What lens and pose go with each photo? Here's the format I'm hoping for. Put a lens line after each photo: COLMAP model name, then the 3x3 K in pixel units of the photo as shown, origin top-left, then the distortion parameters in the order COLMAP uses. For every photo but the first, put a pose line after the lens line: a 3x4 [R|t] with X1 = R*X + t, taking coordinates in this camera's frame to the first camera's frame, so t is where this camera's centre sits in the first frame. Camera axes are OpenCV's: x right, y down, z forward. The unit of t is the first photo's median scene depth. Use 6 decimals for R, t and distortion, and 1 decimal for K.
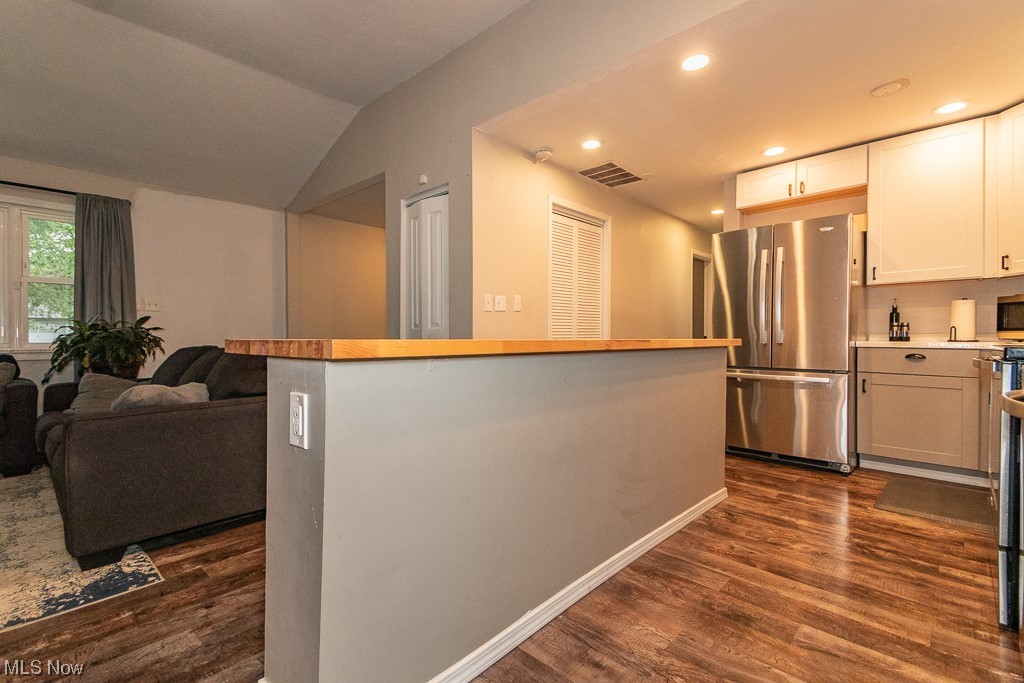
lens RADIAL K [[475.7, 0, 476.7], [0, 475.7, 338.3], [0, 0, 1]] dist [0.056804, -0.017549]
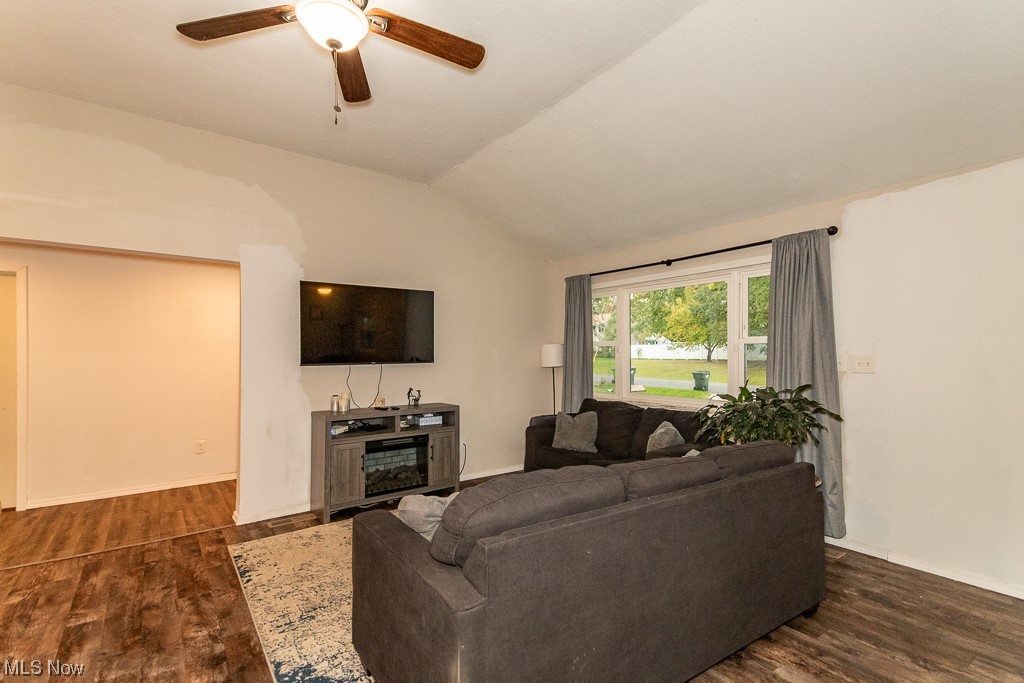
lens RADIAL K [[475.7, 0, 546.5], [0, 475.7, 344.5], [0, 0, 1]] dist [0.056804, -0.017549]
pose [[-0.122191, -0.014768, -0.992397, 0.184698], [0.003109, 0.999879, -0.015262, -0.166438], [0.992502, -0.004950, -0.122130, 1.252771]]
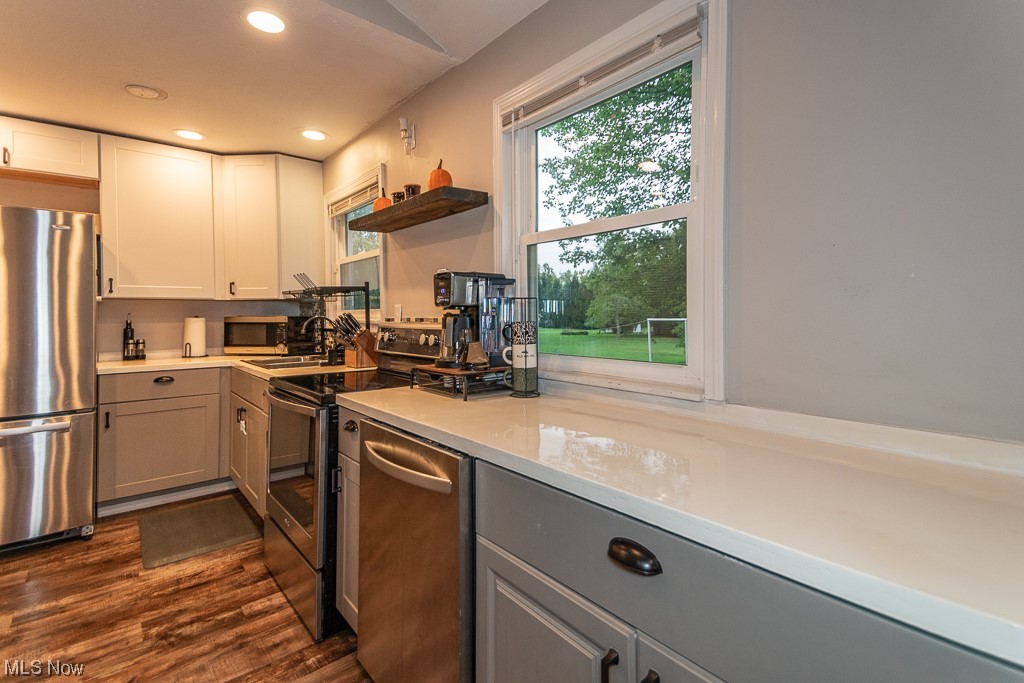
lens RADIAL K [[475.7, 0, 551.2], [0, 475.7, 311.9], [0, 0, 1]] dist [0.056804, -0.017549]
pose [[0.053552, 0.001736, 0.998564, -0.029076], [0.010763, 0.999939, -0.002316, -0.116034], [-0.998507, 0.010871, 0.053530, 0.266409]]
